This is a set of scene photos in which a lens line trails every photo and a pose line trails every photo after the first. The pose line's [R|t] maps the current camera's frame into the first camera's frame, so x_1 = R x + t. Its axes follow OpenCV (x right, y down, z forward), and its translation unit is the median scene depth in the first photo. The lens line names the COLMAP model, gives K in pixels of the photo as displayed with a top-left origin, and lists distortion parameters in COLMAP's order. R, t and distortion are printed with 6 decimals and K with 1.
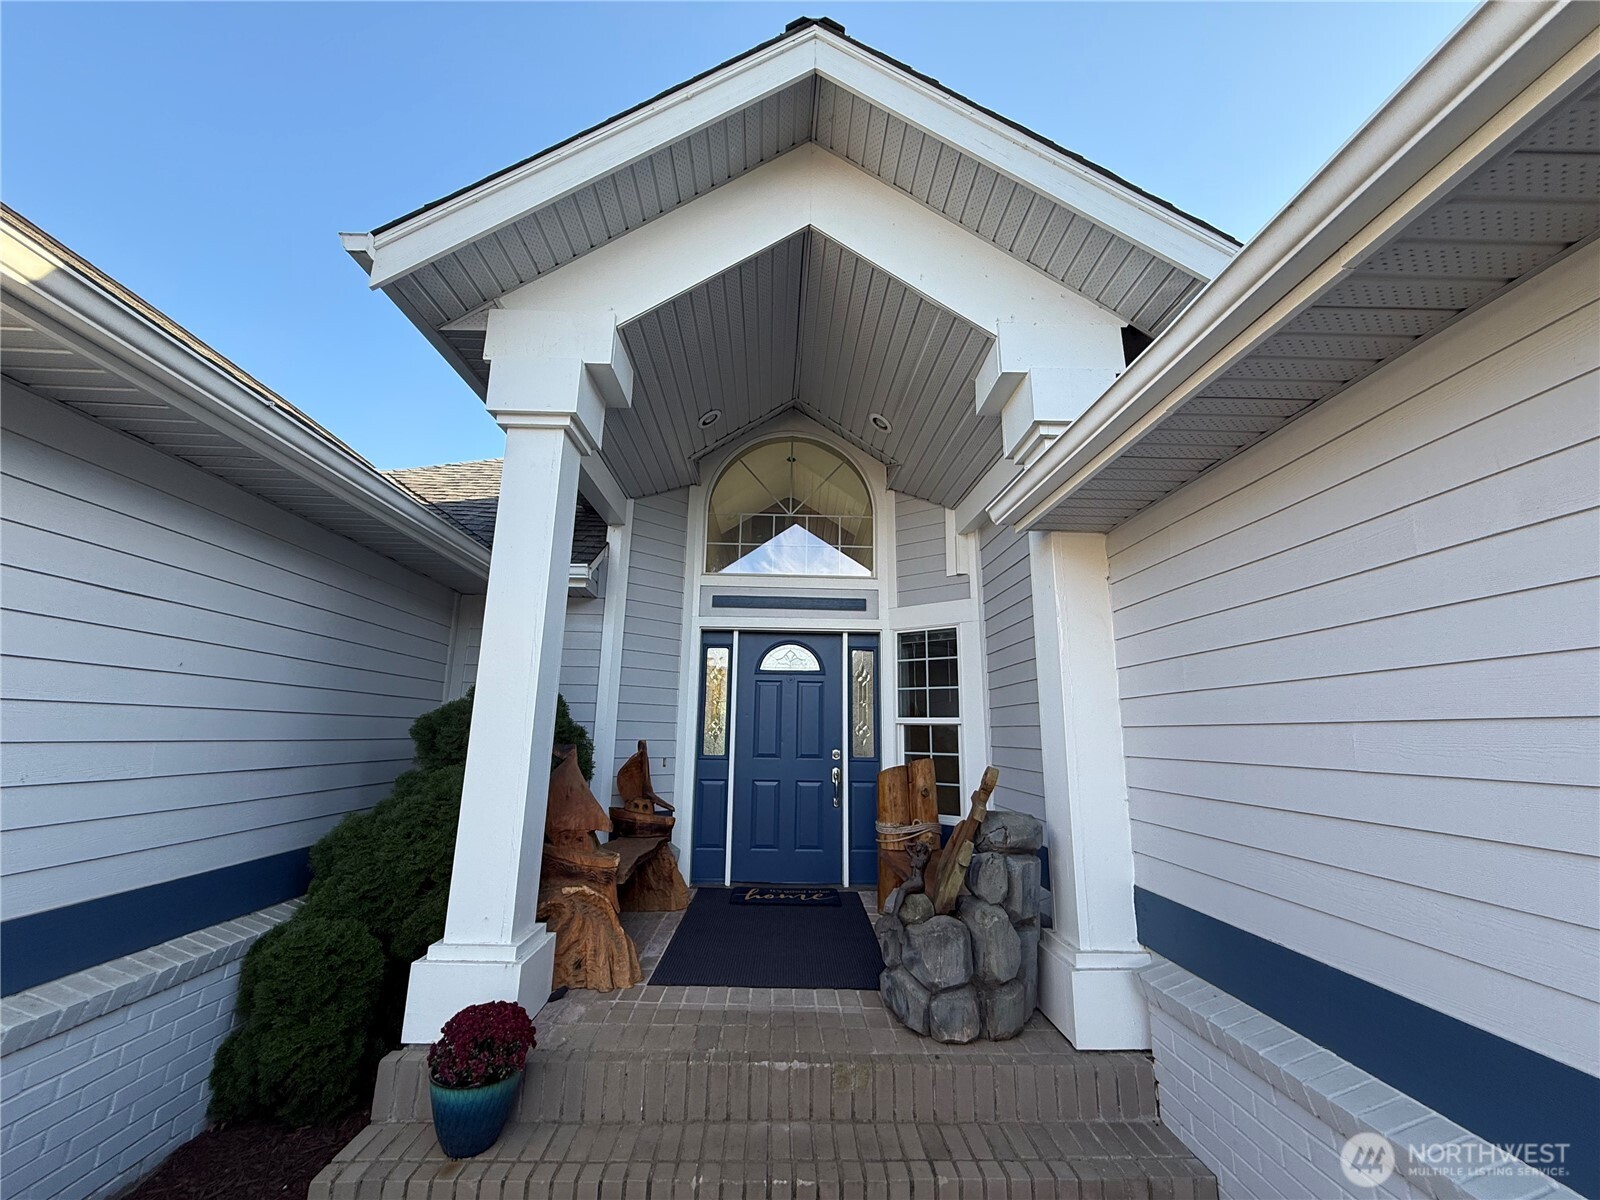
lens RADIAL K [[633.1, 0, 800.6], [0, 633.1, 595.7], [0, 0, 1]] dist [-0.002354, 0.000243]
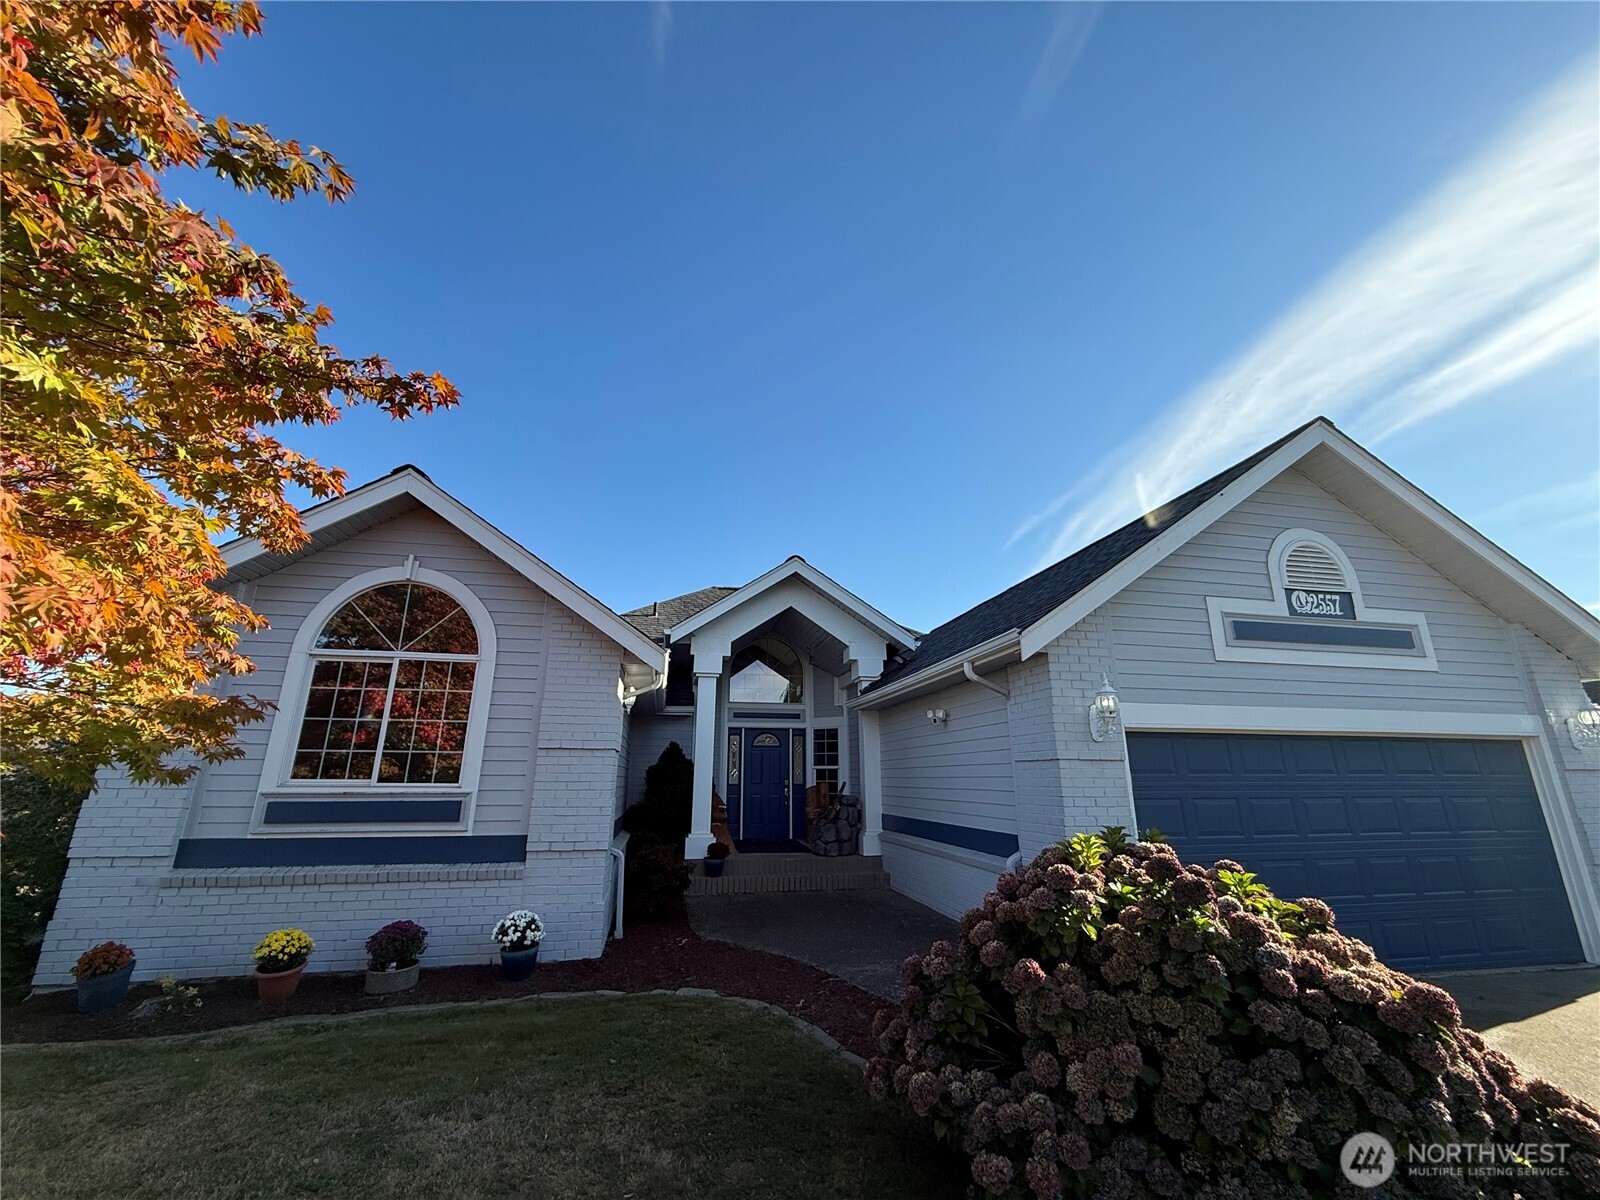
lens RADIAL K [[633.1, 0, 798.4], [0, 633.1, 606.2], [0, 0, 1]] dist [-0.002354, 0.000243]
pose [[0.987481, 0.025380, 0.155685, -0.316248], [-0.016963, 0.998334, -0.055156, -0.302936], [-0.156825, 0.051825, 0.986266, -1.506100]]
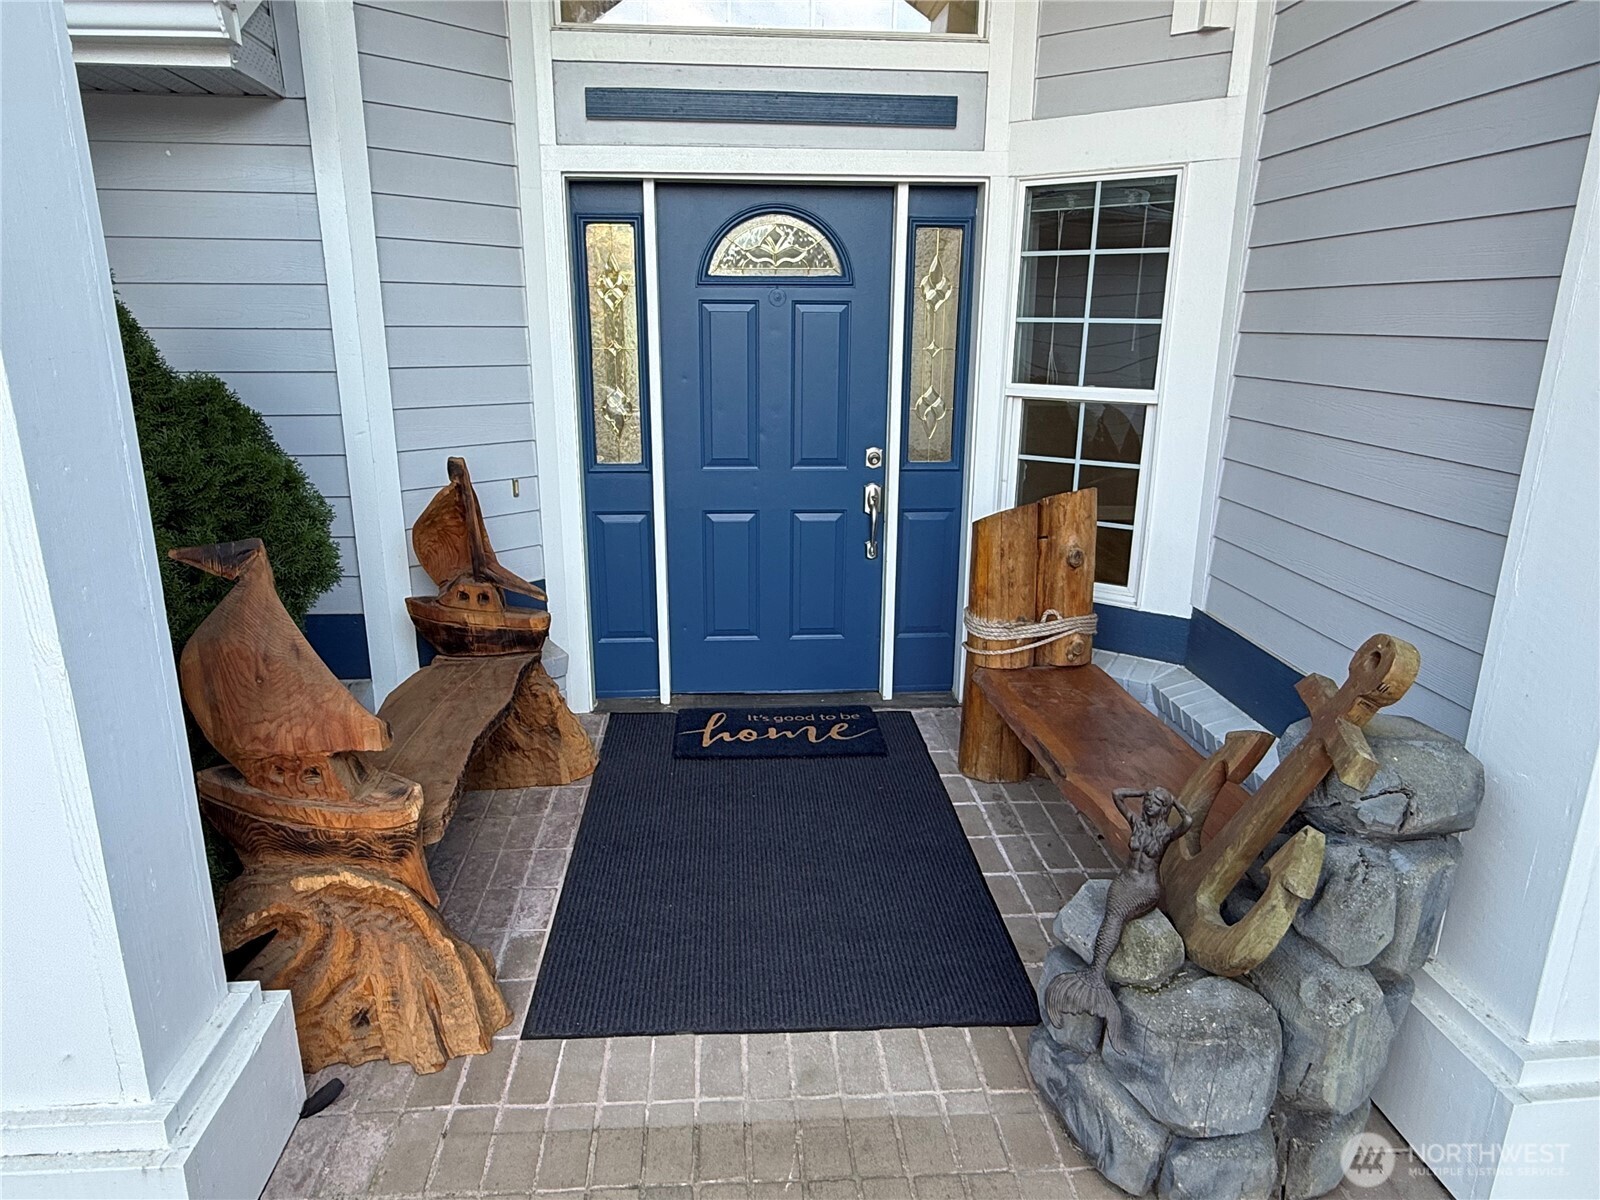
lens RADIAL K [[992.8, 0, 788.9], [0, 992.8, 592.7], [0, 0, 1]] dist [0.003554, 0.000823]
pose [[0.999234, -0.017962, 0.034759, -0.041901], [-0.000267, 0.885246, 0.465122, -0.011918], [-0.039125, -0.464776, 0.884564, 0.323409]]
